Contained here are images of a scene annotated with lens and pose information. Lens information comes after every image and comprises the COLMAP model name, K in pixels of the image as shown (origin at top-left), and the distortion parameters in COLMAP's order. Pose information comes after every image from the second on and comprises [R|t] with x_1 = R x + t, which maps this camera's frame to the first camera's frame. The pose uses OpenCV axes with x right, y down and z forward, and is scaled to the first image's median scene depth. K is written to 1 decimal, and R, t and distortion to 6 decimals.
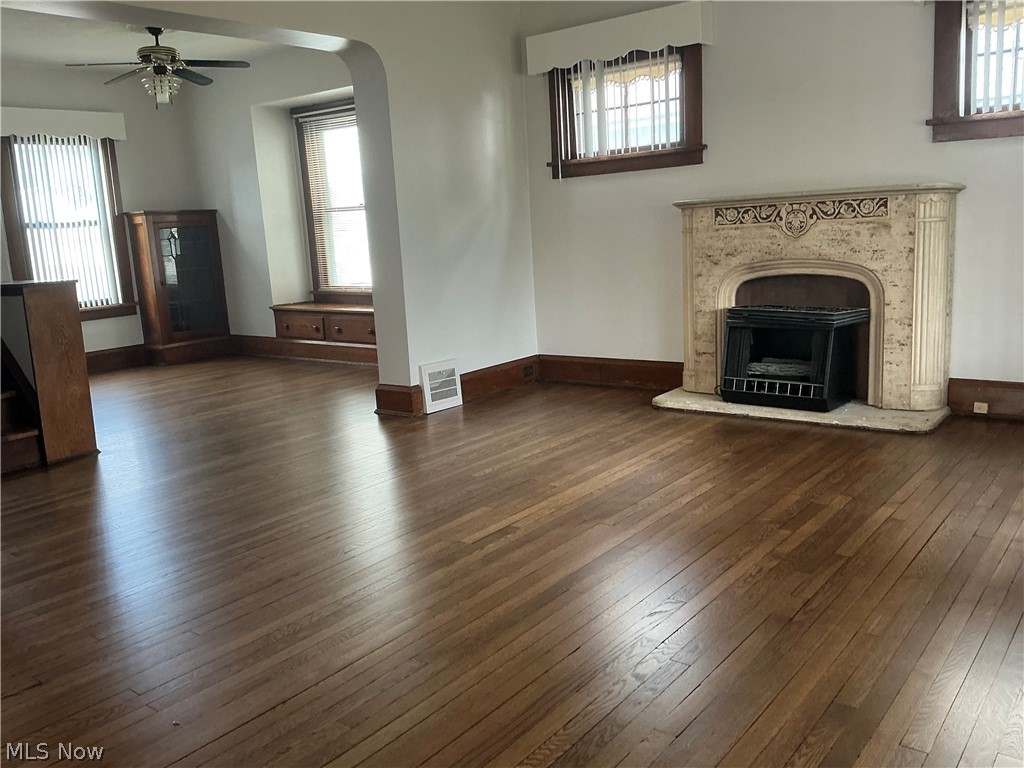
lens RADIAL K [[853.0, 0, 508.4], [0, 853.0, 384.5], [0, 0, 1]] dist [0.142560, -0.298396]
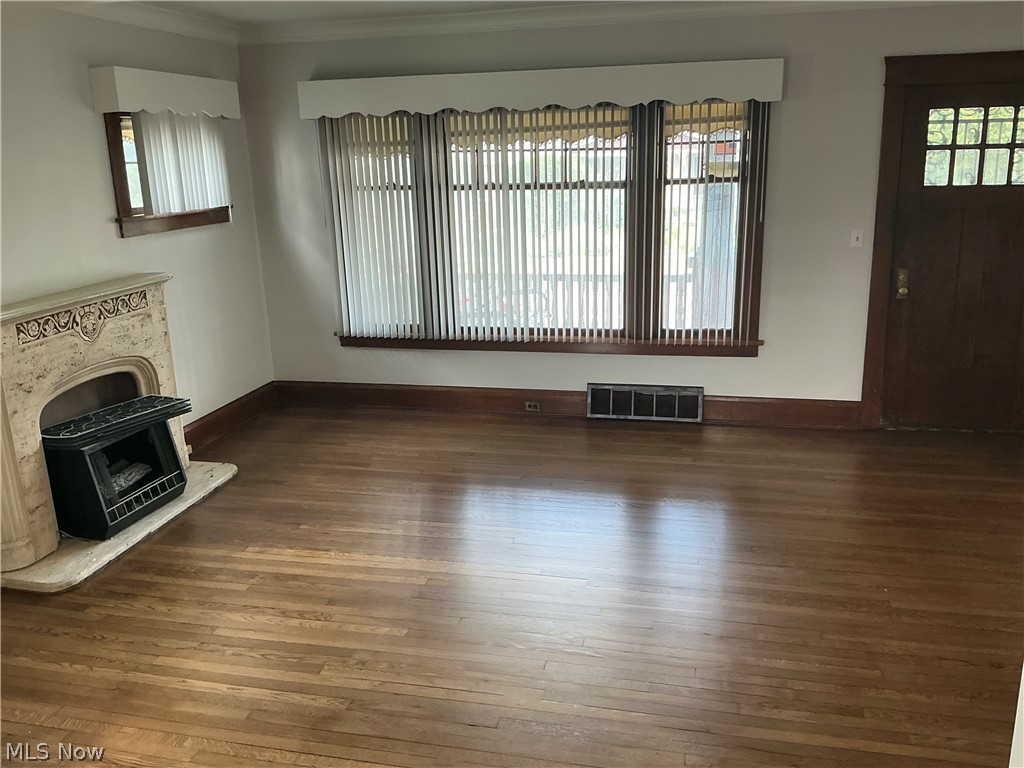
lens RADIAL K [[861.0, 0, 519.4], [0, 861.0, 378.3], [0, 0, 1]] dist [0.103099, -0.225175]
pose [[-0.439628, -0.166241, 0.882661, -0.704547], [0.216267, 0.934217, 0.283668, -0.304879], [-0.871754, 0.315599, -0.374755, 0.988229]]
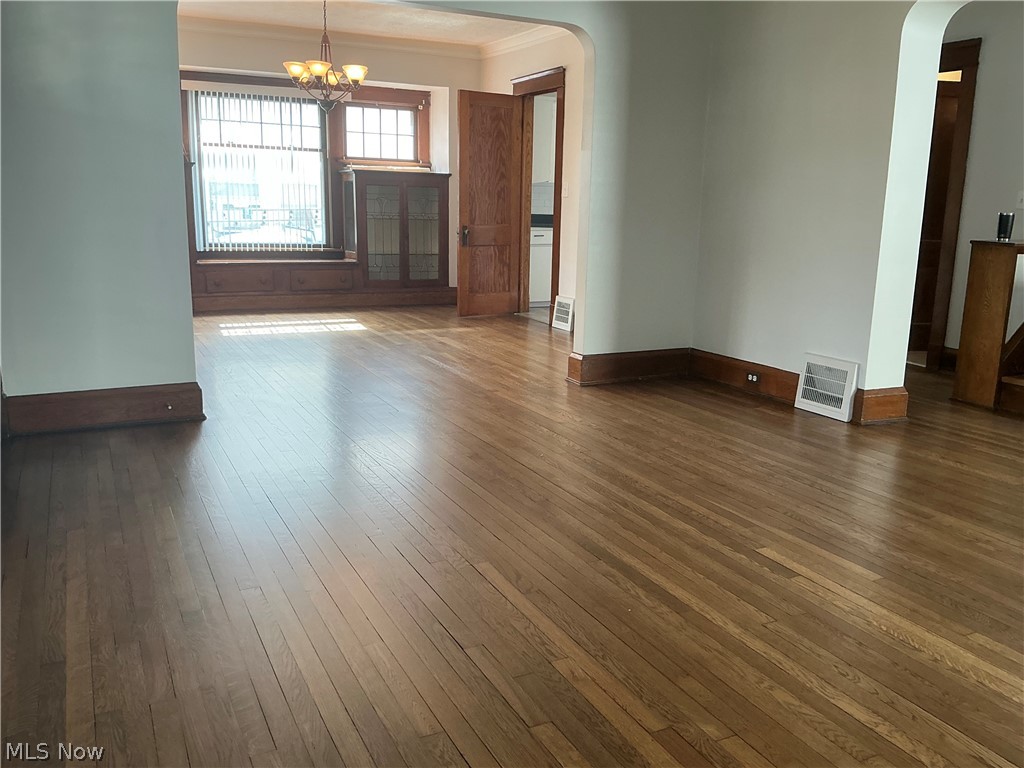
lens RADIAL K [[853.0, 0, 508.4], [0, 853.0, 384.5], [0, 0, 1]] dist [0.142560, -0.298396]
pose [[-0.418259, 0.240203, -0.875992, 0.573974], [-0.167735, 0.927390, 0.334385, -0.168930], [0.892706, 0.286794, -0.347599, 0.705573]]
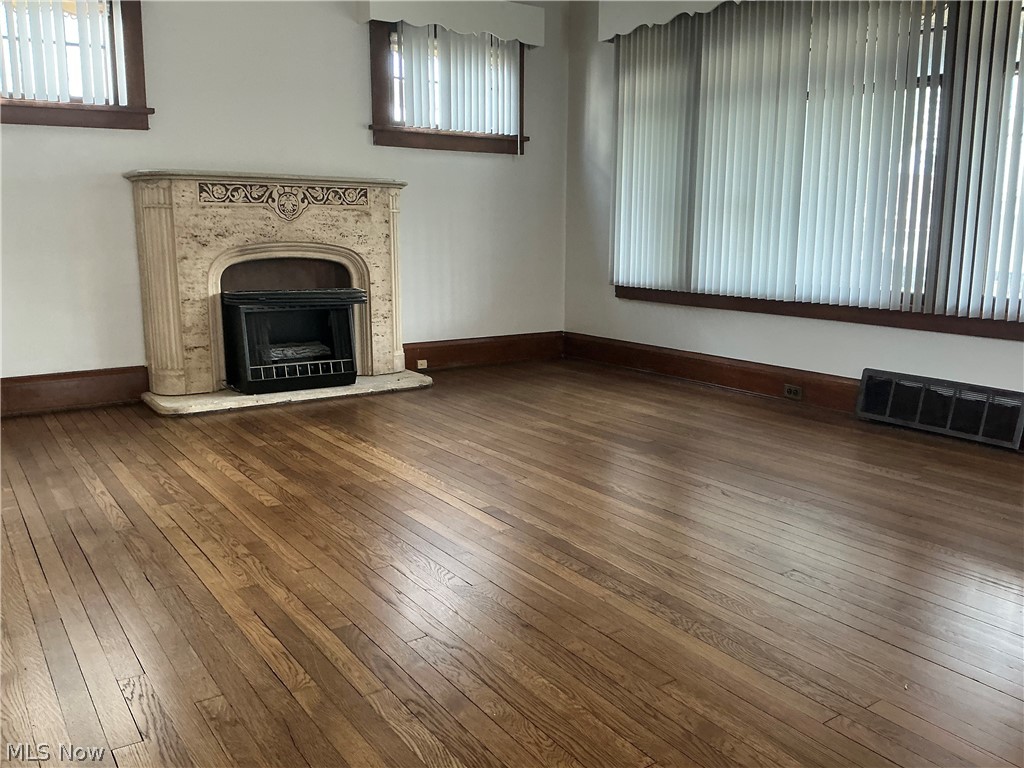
lens RADIAL K [[853.0, 0, 508.4], [0, 853.0, 384.5], [0, 0, 1]] dist [0.142560, -0.298396]
pose [[0.291069, -0.118834, 0.949293, -0.584358], [0.158498, 0.984534, 0.074647, -0.016719], [-0.943481, 0.128734, 0.305402, 0.489551]]
